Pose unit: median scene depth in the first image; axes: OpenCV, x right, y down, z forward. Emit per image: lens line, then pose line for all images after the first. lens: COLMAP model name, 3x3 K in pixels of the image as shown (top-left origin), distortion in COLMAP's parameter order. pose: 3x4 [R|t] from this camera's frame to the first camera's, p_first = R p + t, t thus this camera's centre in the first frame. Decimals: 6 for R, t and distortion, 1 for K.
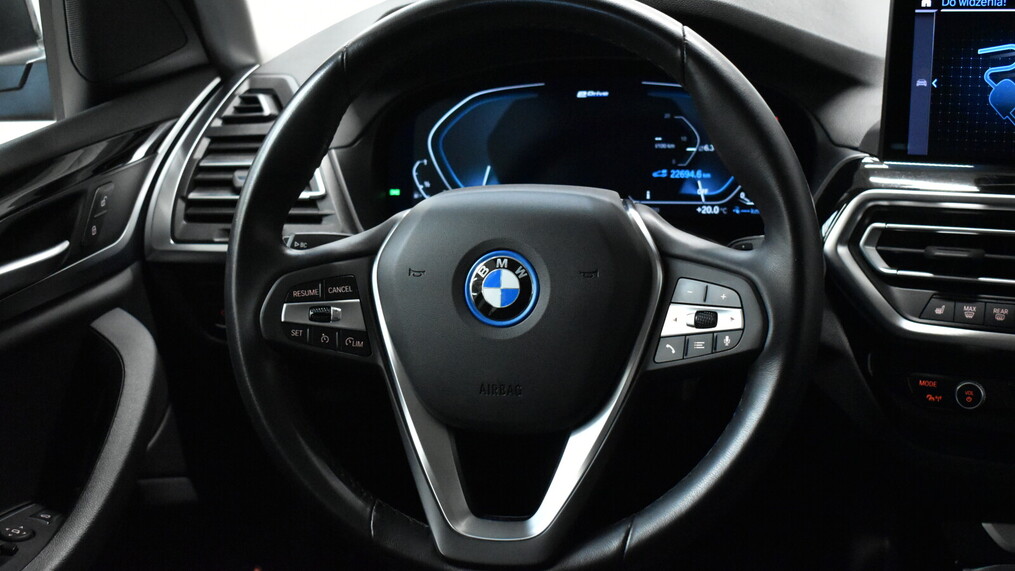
lens RADIAL K [[1388.3, 0, 505.2], [0, 1388.3, 280.9], [0, 0, 1]] dist [-0.027698, 0.000000]
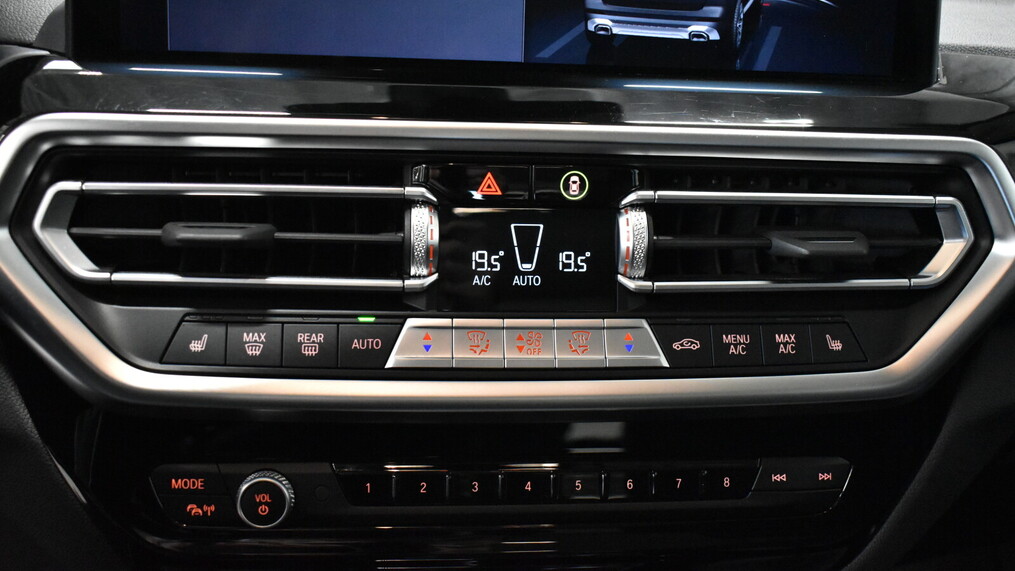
lens RADIAL K [[1030.2, 0, 509.4], [0, 1030.2, 275.4], [0, 0, 1]] dist [-0.015282, 0.000000]
pose [[0.874940, -0.064239, 0.479952, 0.244411], [0.060808, 0.997891, 0.022710, -0.006729], [-0.480399, 0.009315, 0.877001, 0.635710]]
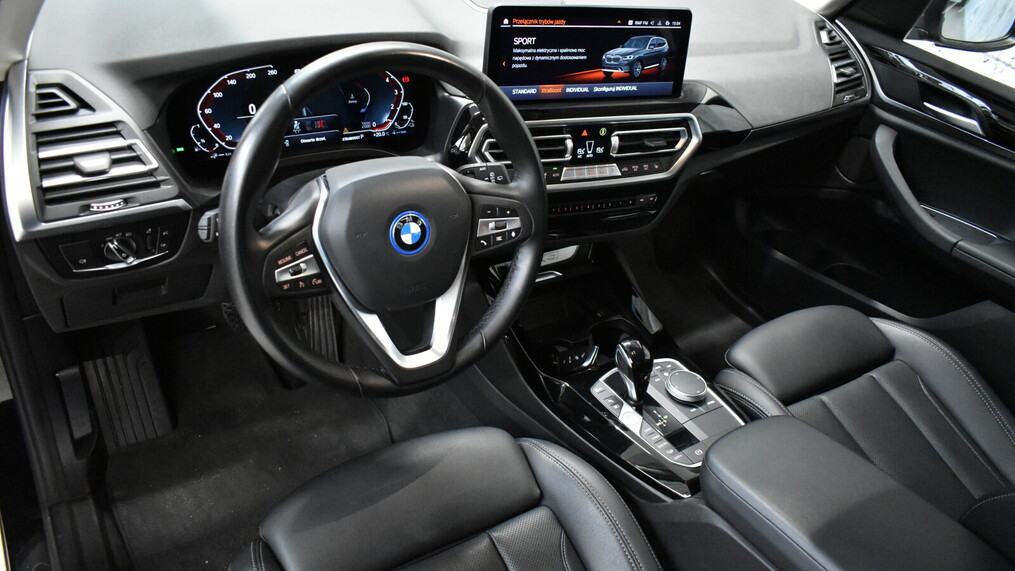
lens RADIAL K [[782.8, 0, 508.5], [0, 782.8, 282.5], [0, 0, 1]] dist [-0.010458, 0.000196]
pose [[0.665069, -0.295155, 0.685979, -0.575566], [0.050624, 0.934286, 0.352913, -0.260214], [-0.745064, -0.199984, 0.636306, 0.248392]]
